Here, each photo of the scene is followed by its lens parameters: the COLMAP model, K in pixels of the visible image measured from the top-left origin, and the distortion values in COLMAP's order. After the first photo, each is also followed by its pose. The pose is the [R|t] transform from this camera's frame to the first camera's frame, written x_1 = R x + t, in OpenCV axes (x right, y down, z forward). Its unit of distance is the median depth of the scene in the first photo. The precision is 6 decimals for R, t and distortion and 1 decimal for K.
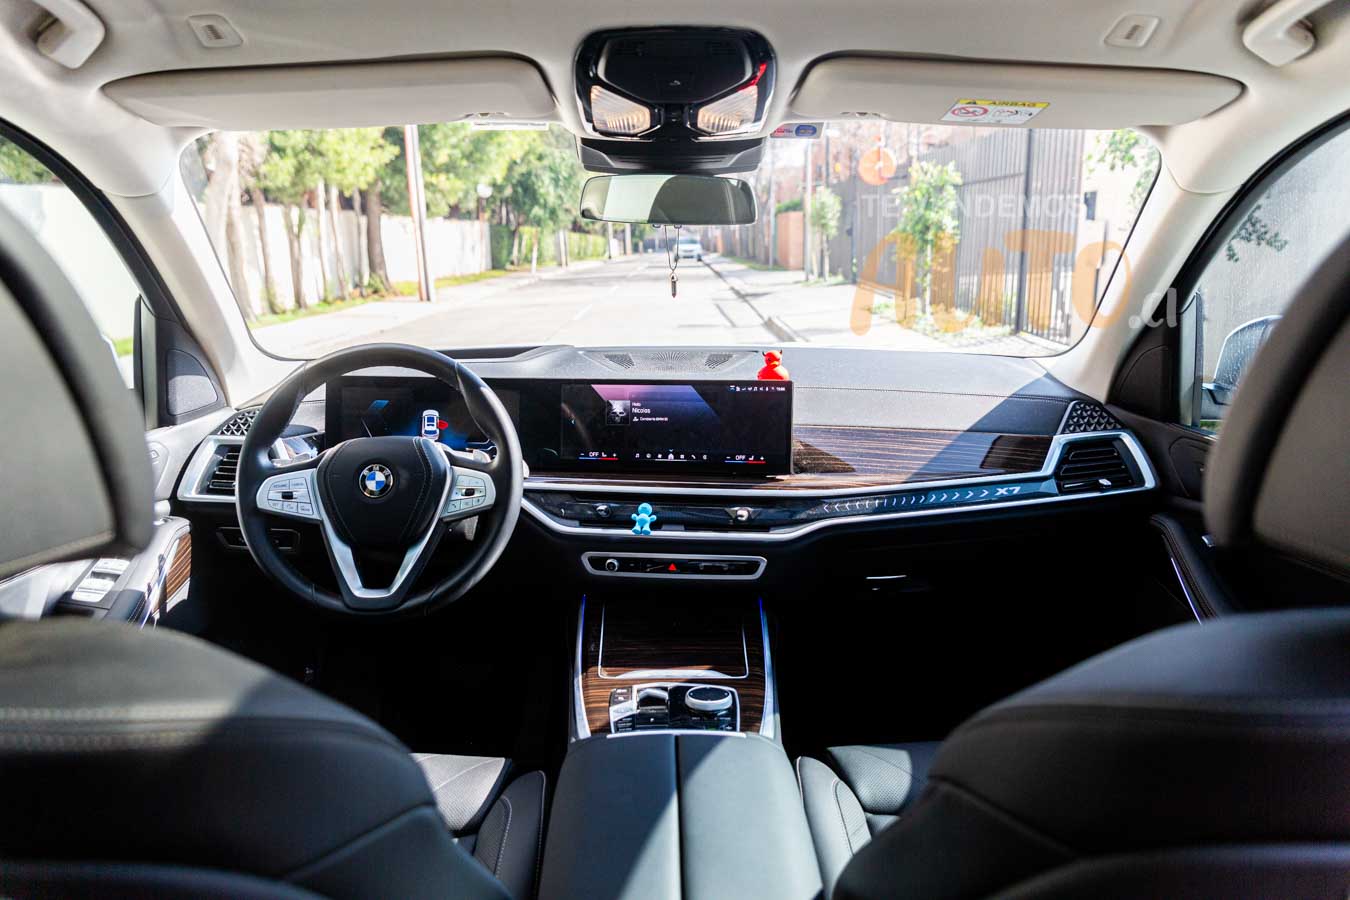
lens RADIAL K [[879.5, 0, 670.2], [0, 879.5, 458.8], [0, 0, 1]] dist [-0.005851, 0.015515]
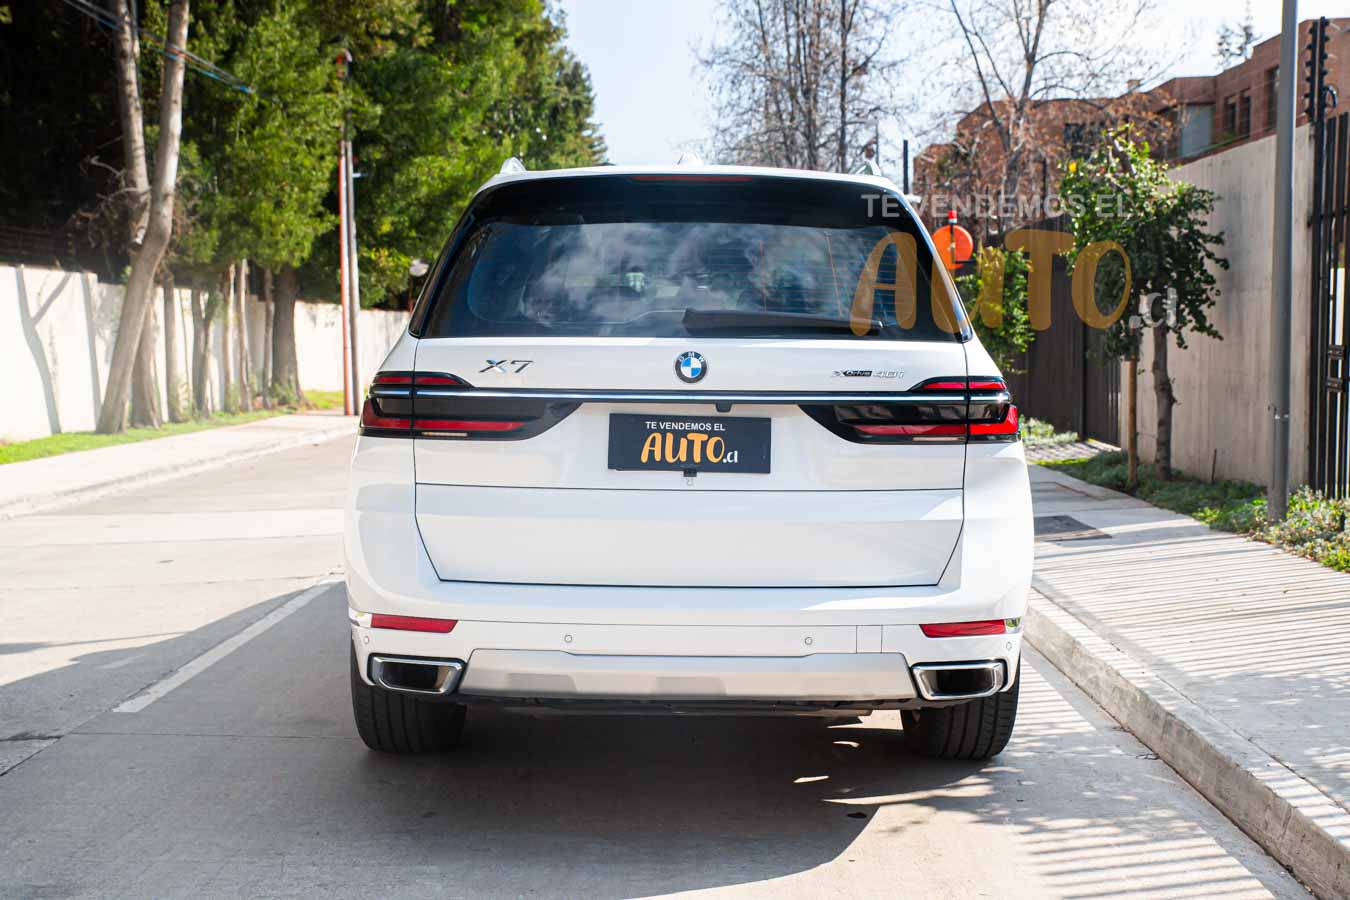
lens RADIAL K [[1500.7, 0, 682.3], [0, 1500.7, 451.7], [0, 0, 1]] dist [0.052210, 0.000000]
pose [[0.999908, 0.013387, -0.002268, -0.033636], [-0.013577, 0.984837, -0.172951, 1.047265], [-0.000082, 0.172966, 0.984928, -3.750809]]
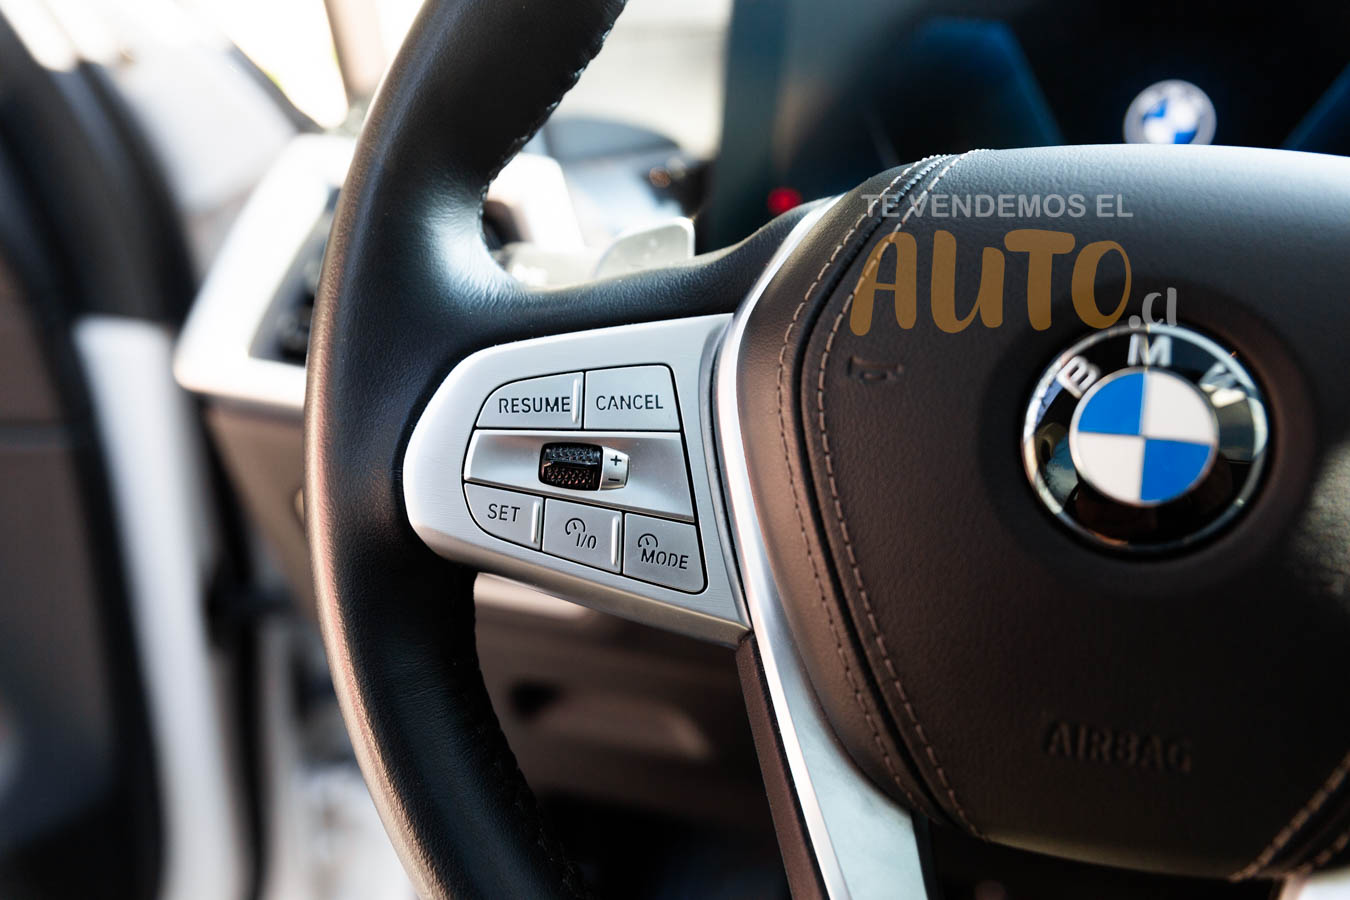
lens RADIAL K [[1500.7, 0, 668.2], [0, 1500.7, 459.2], [0, 0, 1]] dist [0.052210, 0.000000]
pose [[0.944564, 0.108098, -0.310021, -0.273067], [-0.072998, 0.989756, 0.122700, 0.003472], [0.320108, -0.093268, 0.942779, 0.611595]]
